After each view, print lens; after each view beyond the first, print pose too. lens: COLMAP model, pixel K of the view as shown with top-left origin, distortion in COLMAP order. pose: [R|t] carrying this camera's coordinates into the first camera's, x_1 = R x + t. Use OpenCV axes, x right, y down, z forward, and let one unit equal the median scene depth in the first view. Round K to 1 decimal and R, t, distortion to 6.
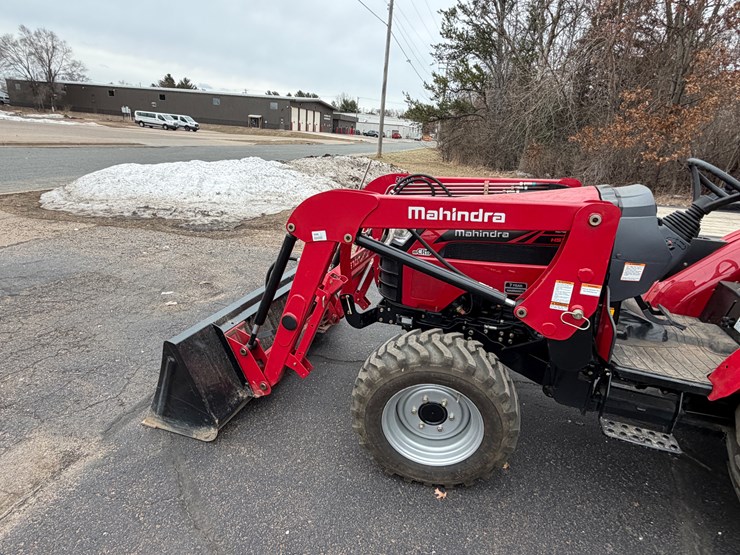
lens RADIAL K [[420.2, 0, 369.3], [0, 420.2, 279.8], [0, 0, 1]] dist [-0.002200, 0.001134]
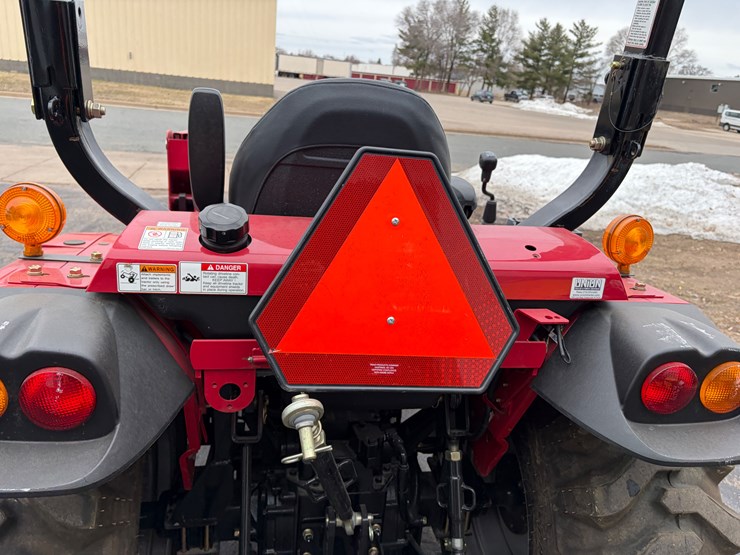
lens RADIAL K [[560.8, 0, 369.7], [0, 560.8, 276.0], [0, 0, 1]] dist [0.054851, -0.057329]
pose [[0.477747, 0.258016, -0.839753, 1.519832], [-0.342023, 0.935105, 0.092731, -0.102193], [0.809183, 0.242913, 0.534991, 0.523844]]
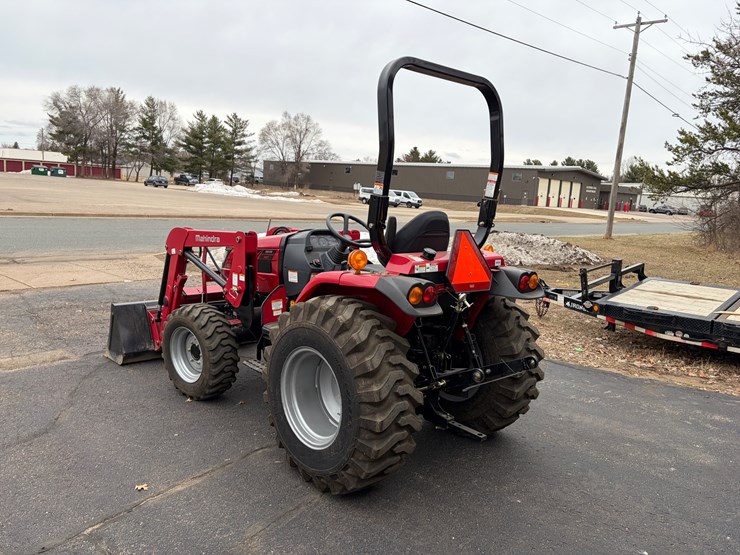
lens RADIAL K [[560.8, 0, 366.1], [0, 560.8, 275.2], [0, 0, 1]] dist [0.054851, -0.057329]
pose [[0.874216, 0.054439, -0.482476, 1.682556], [-0.159008, 0.970997, -0.178553, 0.282602], [0.458763, 0.232812, 0.857517, -0.675003]]
